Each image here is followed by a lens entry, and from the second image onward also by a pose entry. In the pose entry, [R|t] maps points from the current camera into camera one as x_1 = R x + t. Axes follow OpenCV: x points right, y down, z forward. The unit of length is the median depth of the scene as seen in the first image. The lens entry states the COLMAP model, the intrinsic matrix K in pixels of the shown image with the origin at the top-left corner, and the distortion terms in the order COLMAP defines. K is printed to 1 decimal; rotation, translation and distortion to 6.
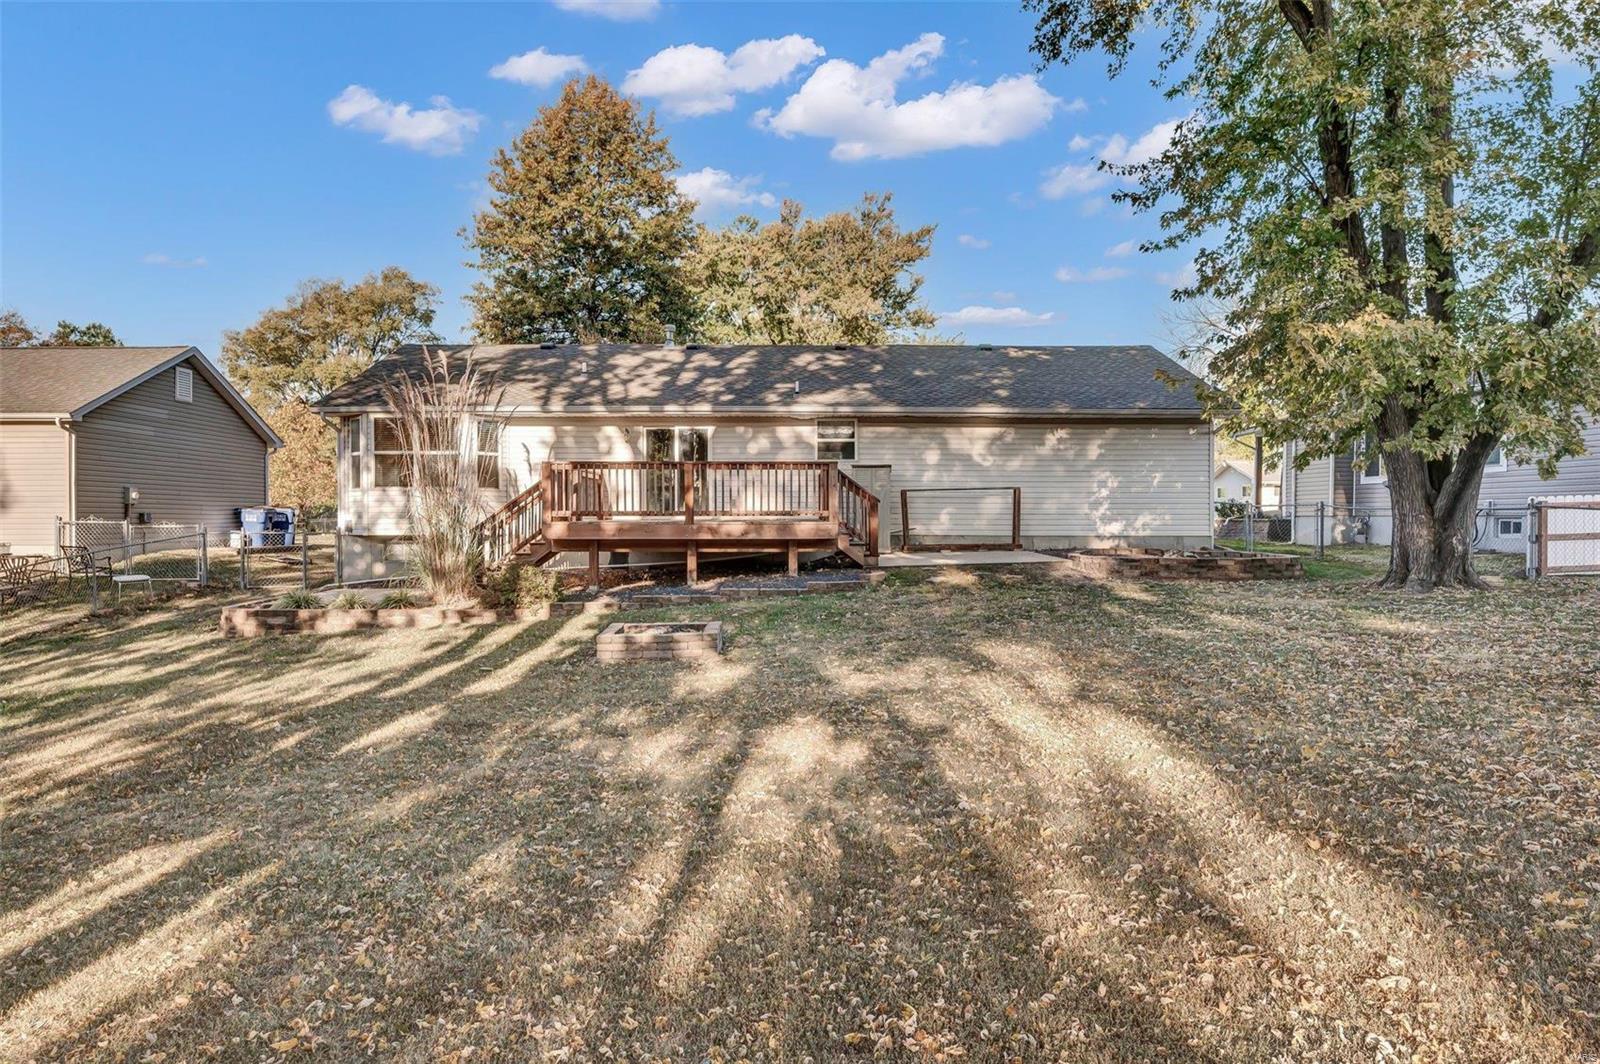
lens RADIAL K [[998.5, 0, 800.0], [0, 998.5, 532.0], [0, 0, 1]] dist [0.000042, 0.000139]
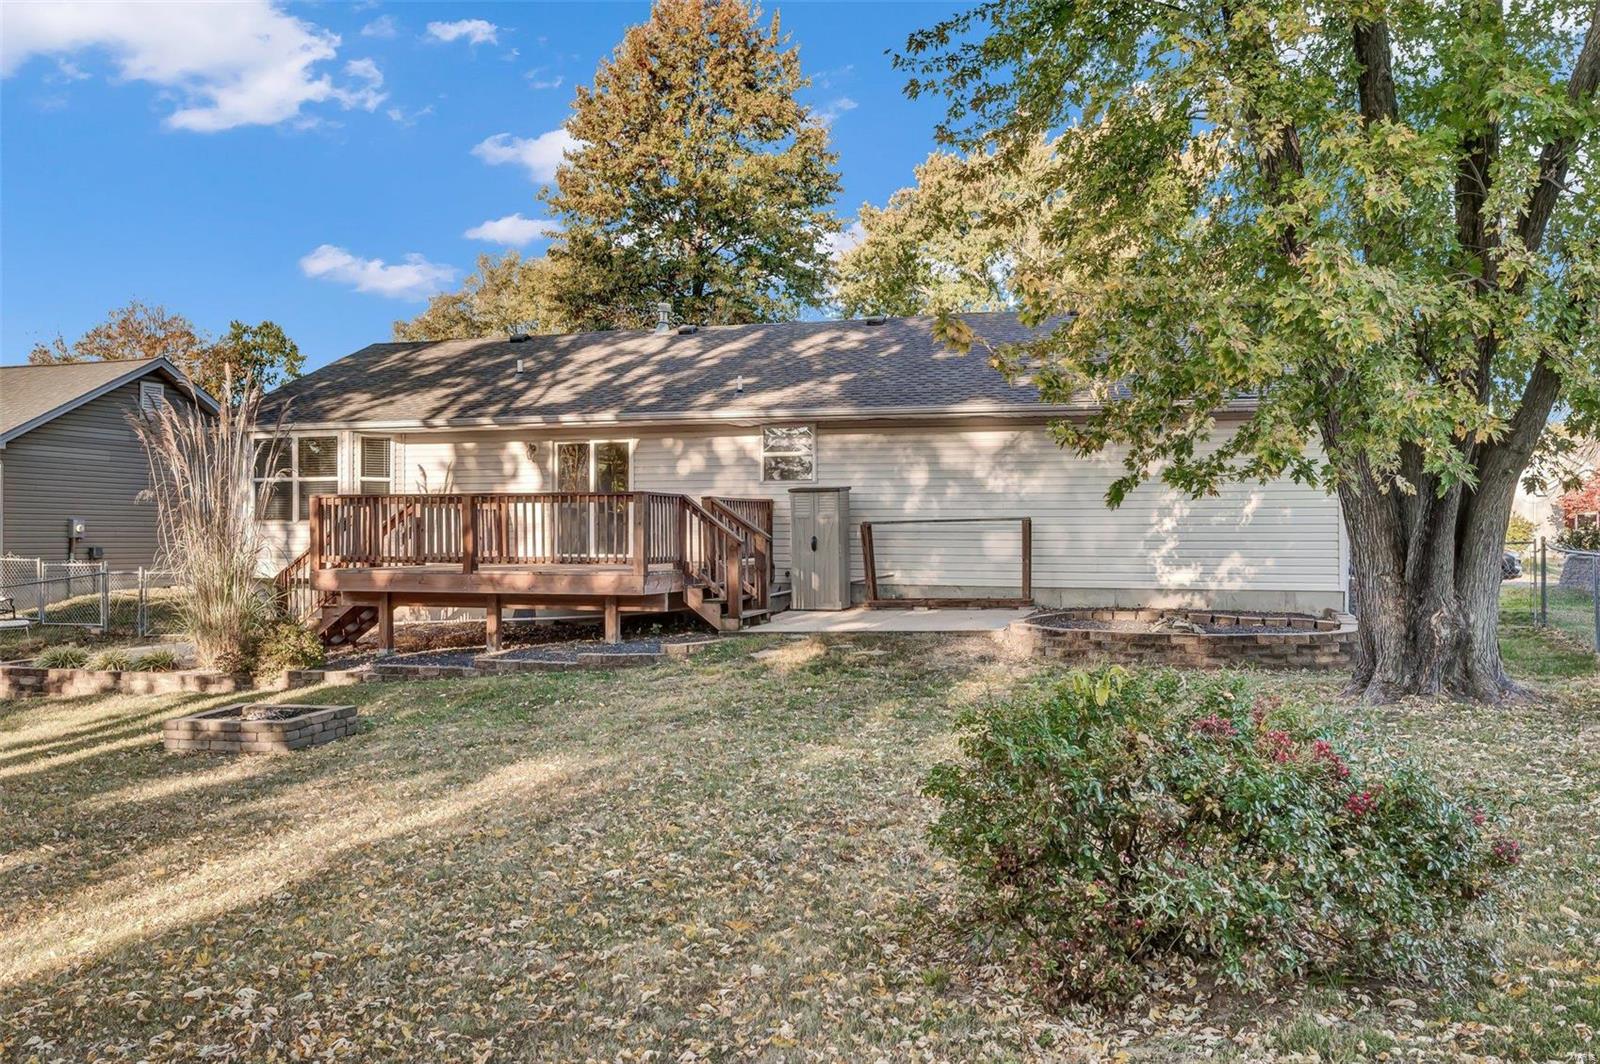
lens RADIAL K [[1334.9, 0, 797.8], [0, 1334.9, 551.7], [0, 0, 1]] dist [0.002442, -0.000684]
pose [[0.948505, 0.004118, -0.316737, 0.357978], [-0.004284, 0.999991, 0.000173, -0.020481], [0.316734, 0.001193, 0.948514, 0.072498]]
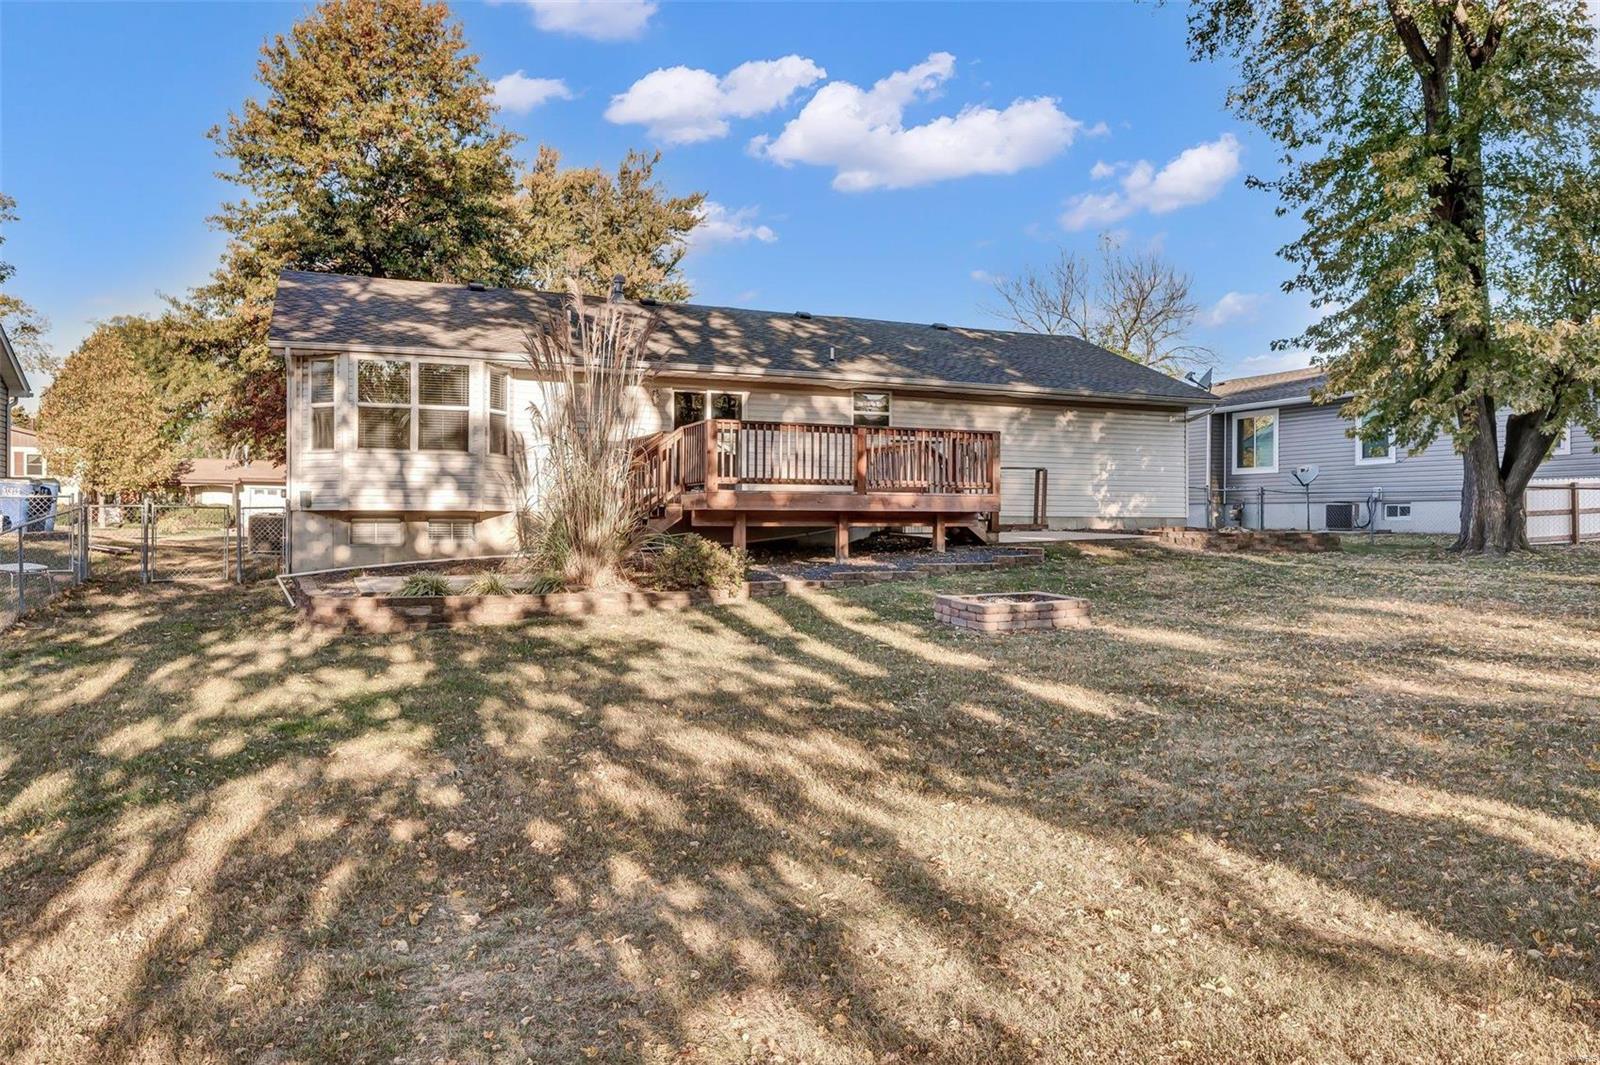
lens RADIAL K [[1087.9, 0, 800.0], [0, 1087.9, 532.5], [0, 0, 1]] dist [-0.008787, -0.002342]
pose [[0.926653, 0.000077, 0.375918, -0.413340], [0.000571, 0.999999, -0.001611, 0.021871], [-0.375918, 0.001707, 0.926651, 0.081678]]
